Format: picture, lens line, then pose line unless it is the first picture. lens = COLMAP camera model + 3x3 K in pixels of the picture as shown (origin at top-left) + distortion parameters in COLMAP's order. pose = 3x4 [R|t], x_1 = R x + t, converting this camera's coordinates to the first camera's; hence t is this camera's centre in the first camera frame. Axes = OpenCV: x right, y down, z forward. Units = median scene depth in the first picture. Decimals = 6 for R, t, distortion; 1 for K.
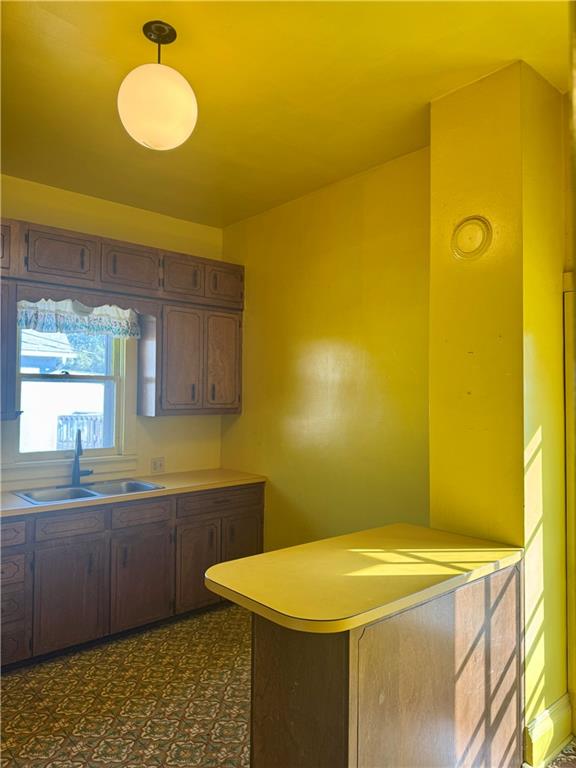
lens RADIAL K [[539.9, 0, 287.6], [0, 539.9, 381.1], [0, 0, 1]] dist [0.061032, -0.072200]
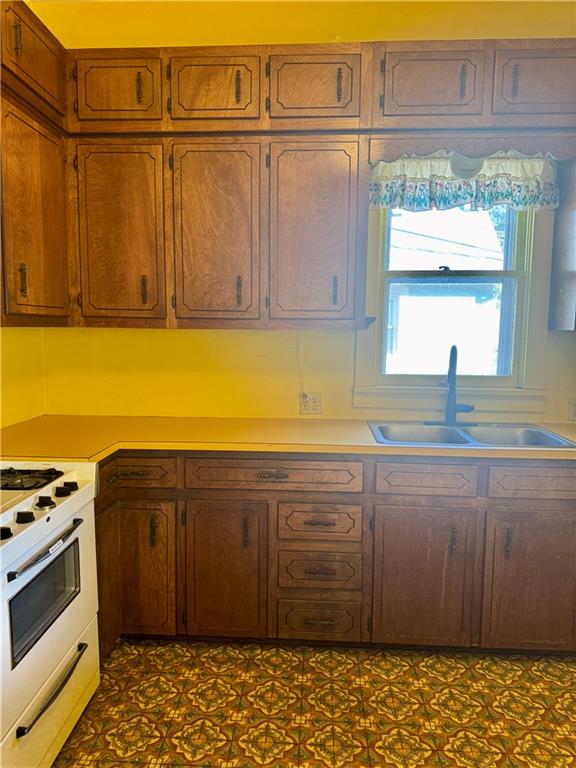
lens RADIAL K [[551.4, 0, 283.1], [0, 551.4, 383.9], [0, 0, 1]] dist [0.007480, -0.013782]
pose [[0.711113, 0.074111, -0.699161, -0.041804], [0.010986, 0.993136, 0.116447, 0.053506], [0.702992, -0.090488, 0.705418, 0.347127]]
